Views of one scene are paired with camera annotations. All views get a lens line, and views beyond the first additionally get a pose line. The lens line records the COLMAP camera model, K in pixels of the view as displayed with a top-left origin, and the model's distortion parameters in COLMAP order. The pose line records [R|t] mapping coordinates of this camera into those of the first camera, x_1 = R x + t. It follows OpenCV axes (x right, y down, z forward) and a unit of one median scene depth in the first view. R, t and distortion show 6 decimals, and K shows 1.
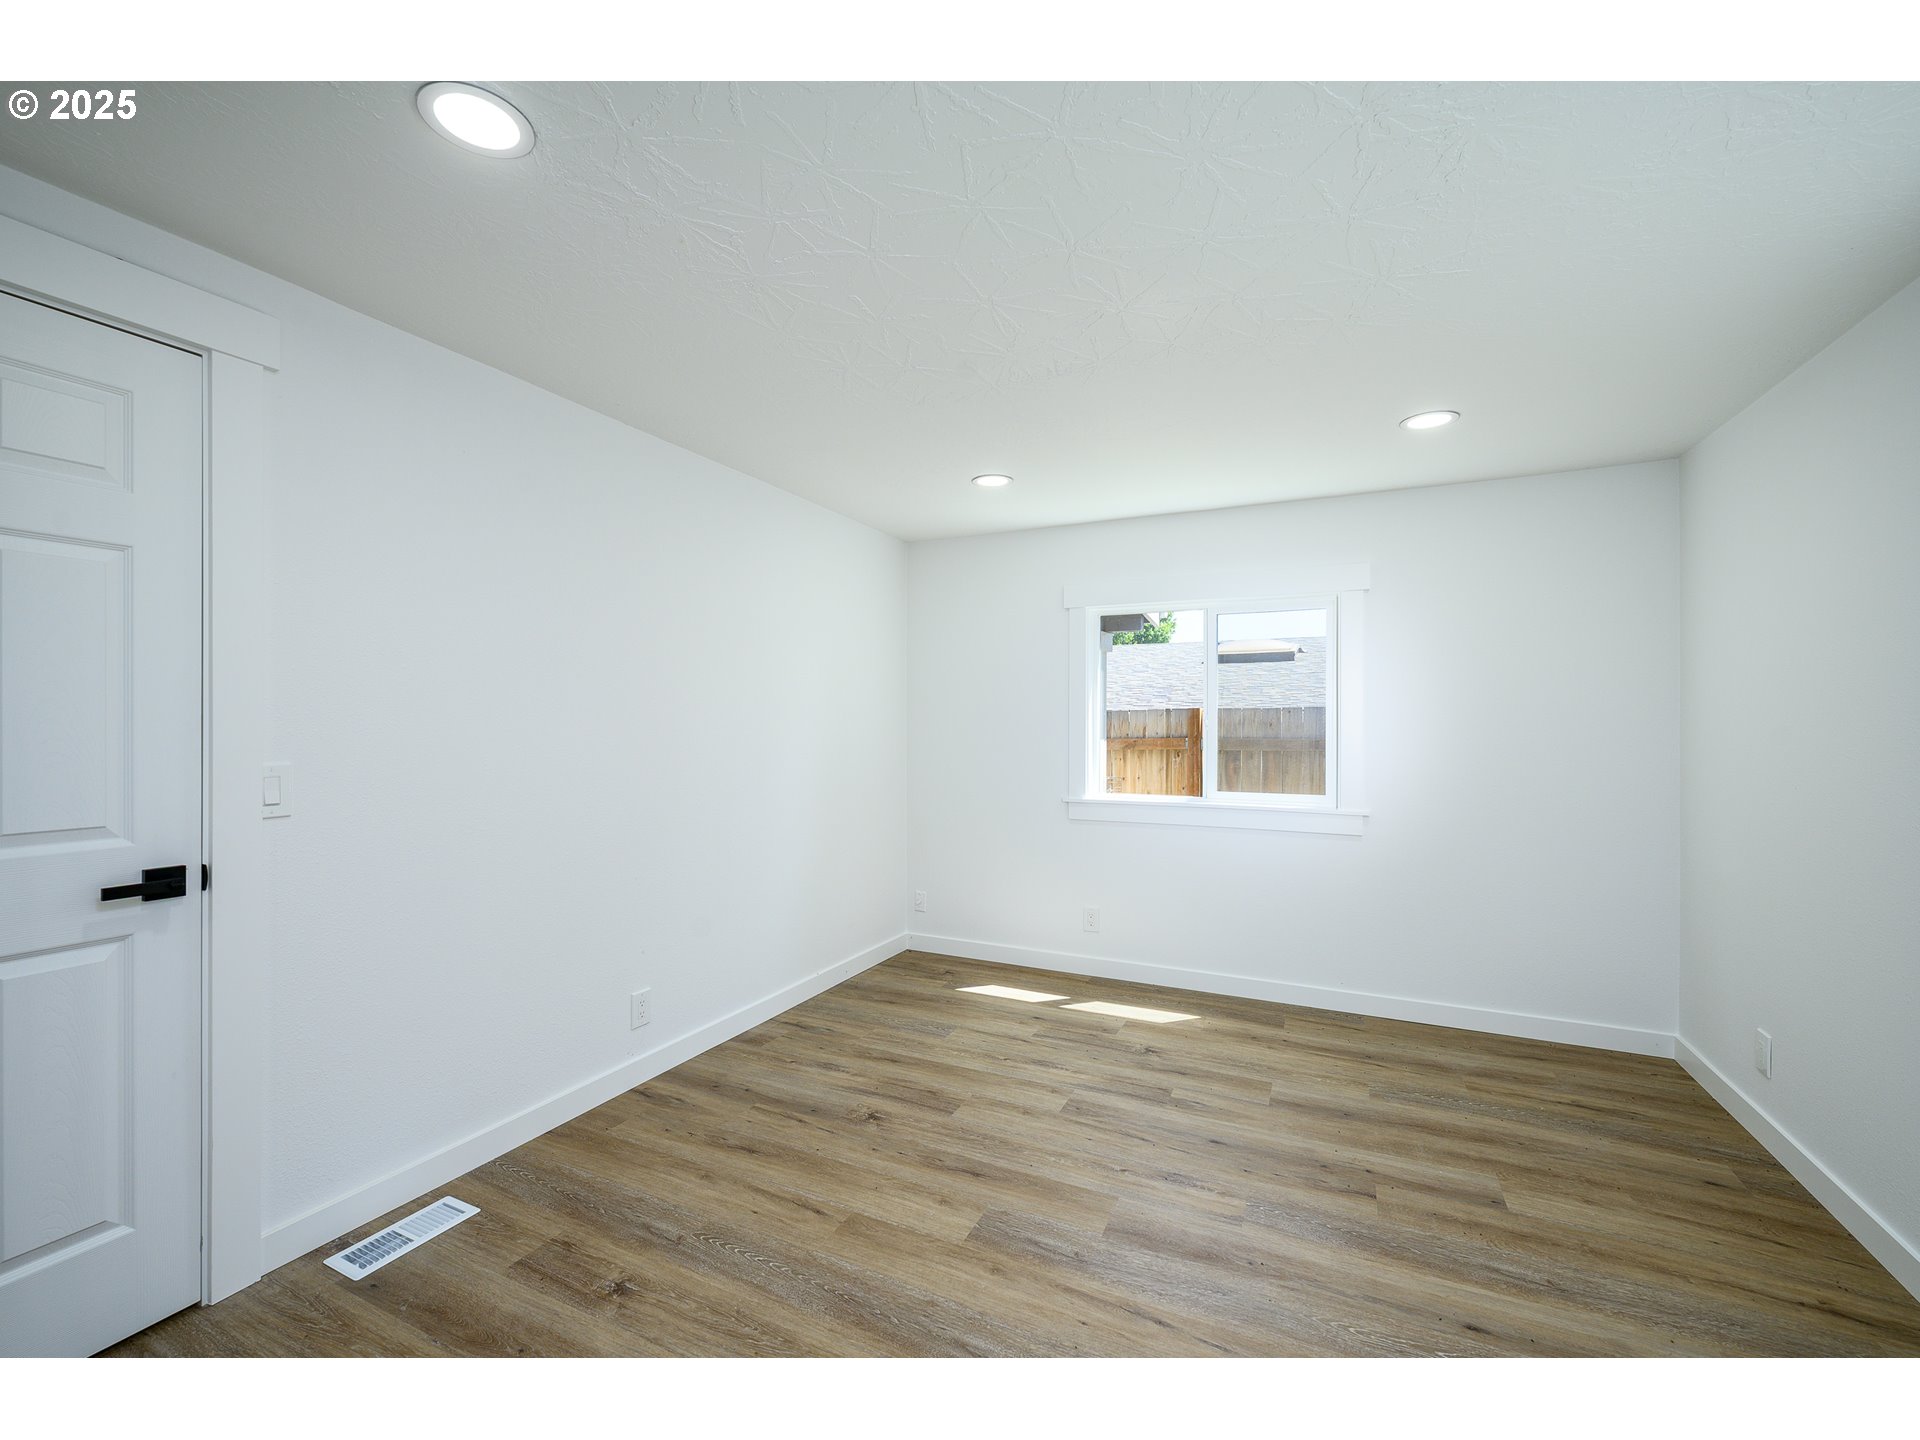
lens RADIAL K [[780.1, 0, 968.9], [0, 780.1, 725.4], [0, 0, 1]] dist [-0.001881, 0.000243]
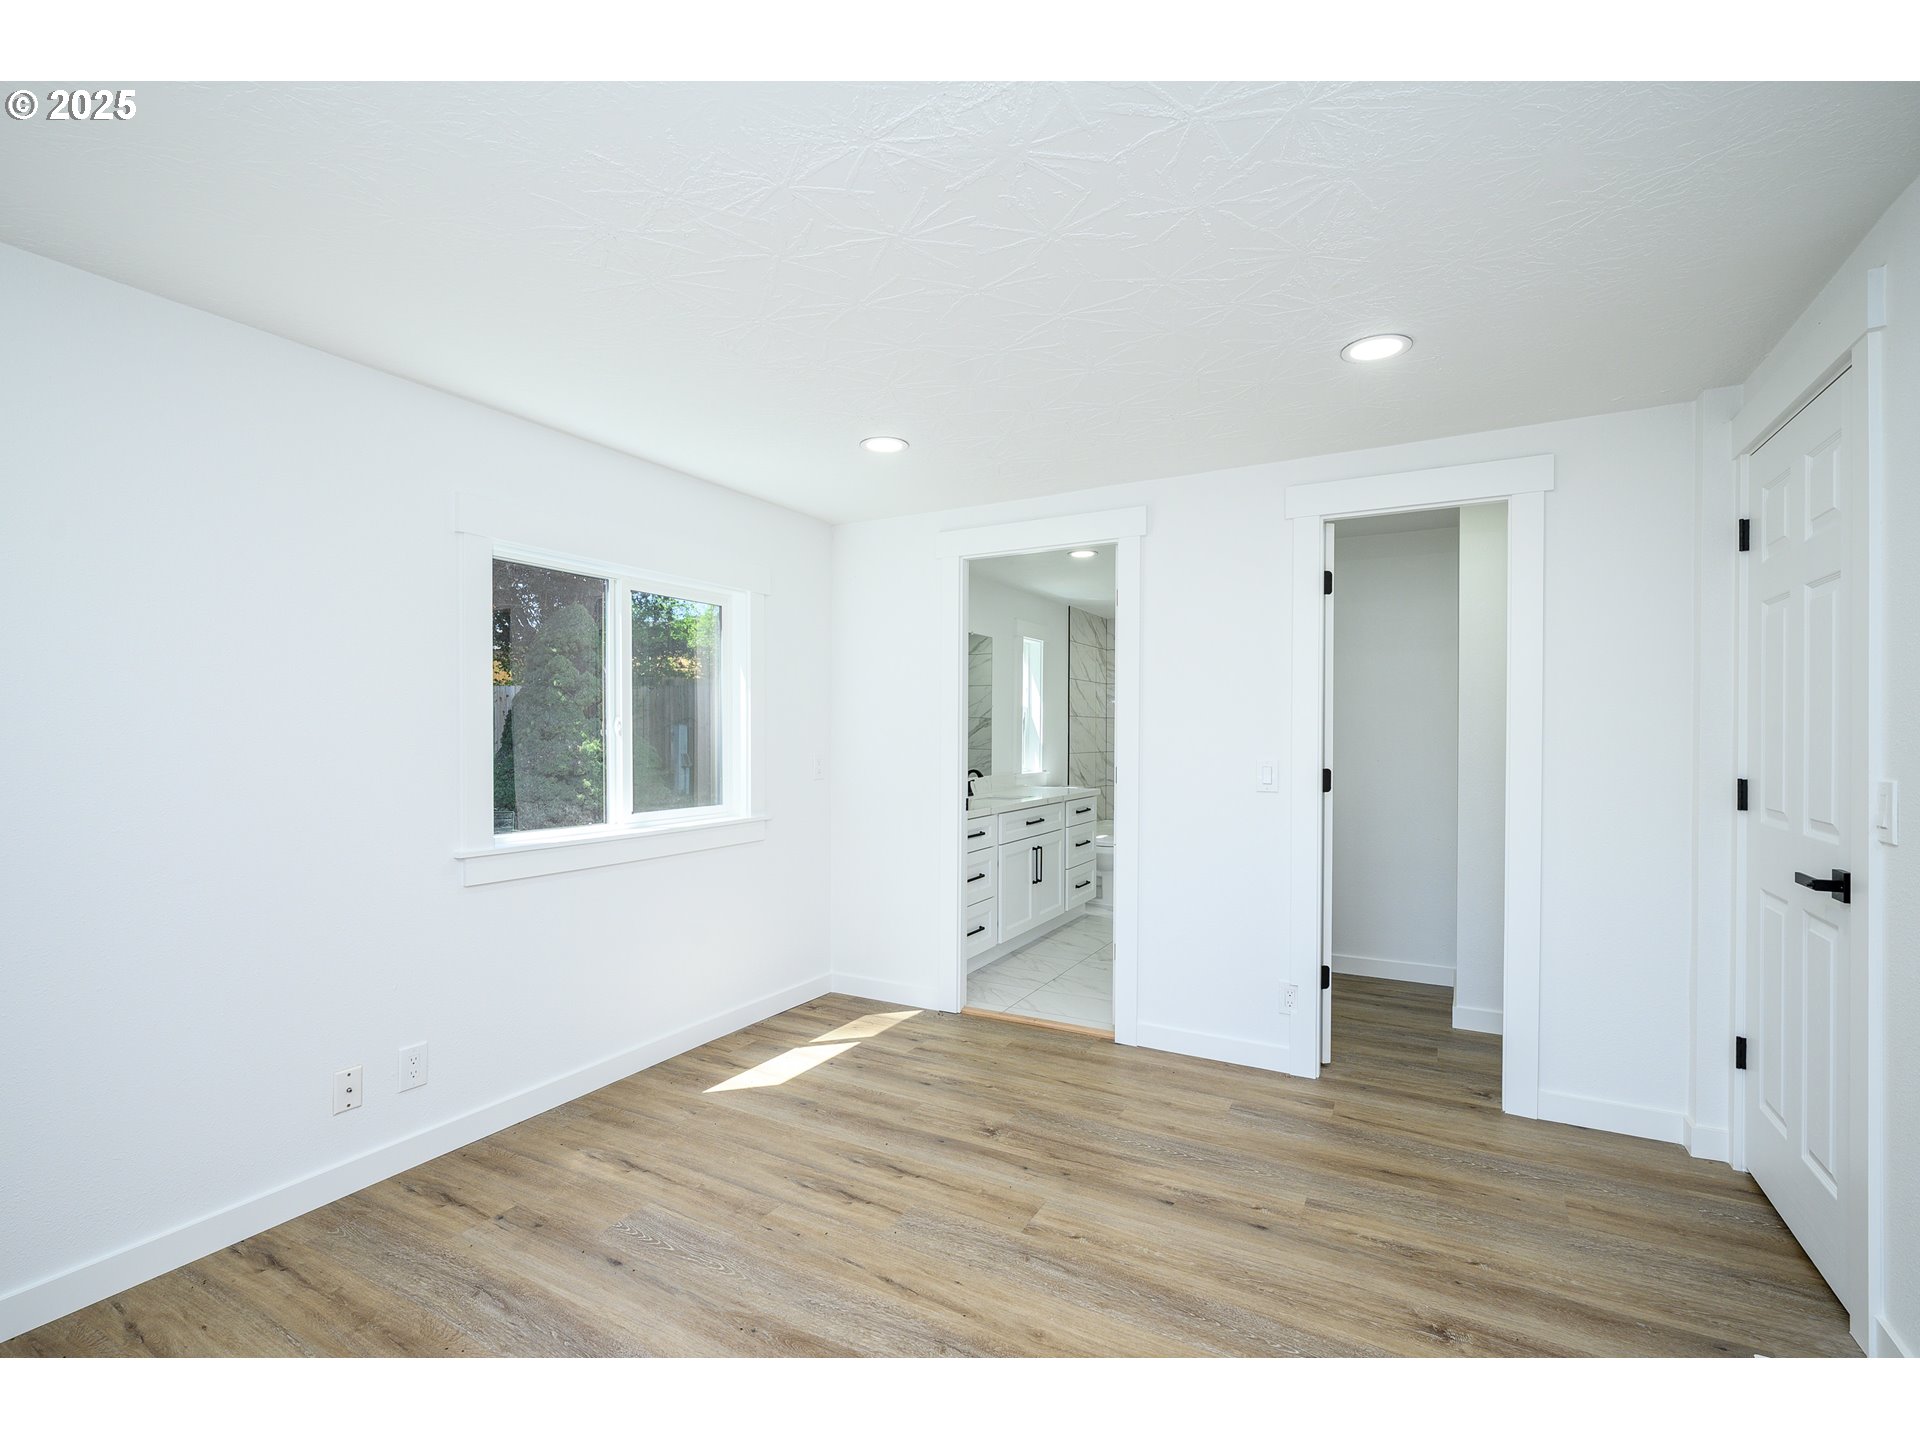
lens RADIAL K [[859.2, 0, 976.7], [0, 859.2, 721.5], [0, 0, 1]] dist [-0.000085, 0.001054]
pose [[-0.997993, -0.002595, 0.063273, 0.029388], [-0.003170, 0.999955, -0.008992, -0.002072], [-0.063247, -0.009175, -0.997956, 1.340708]]
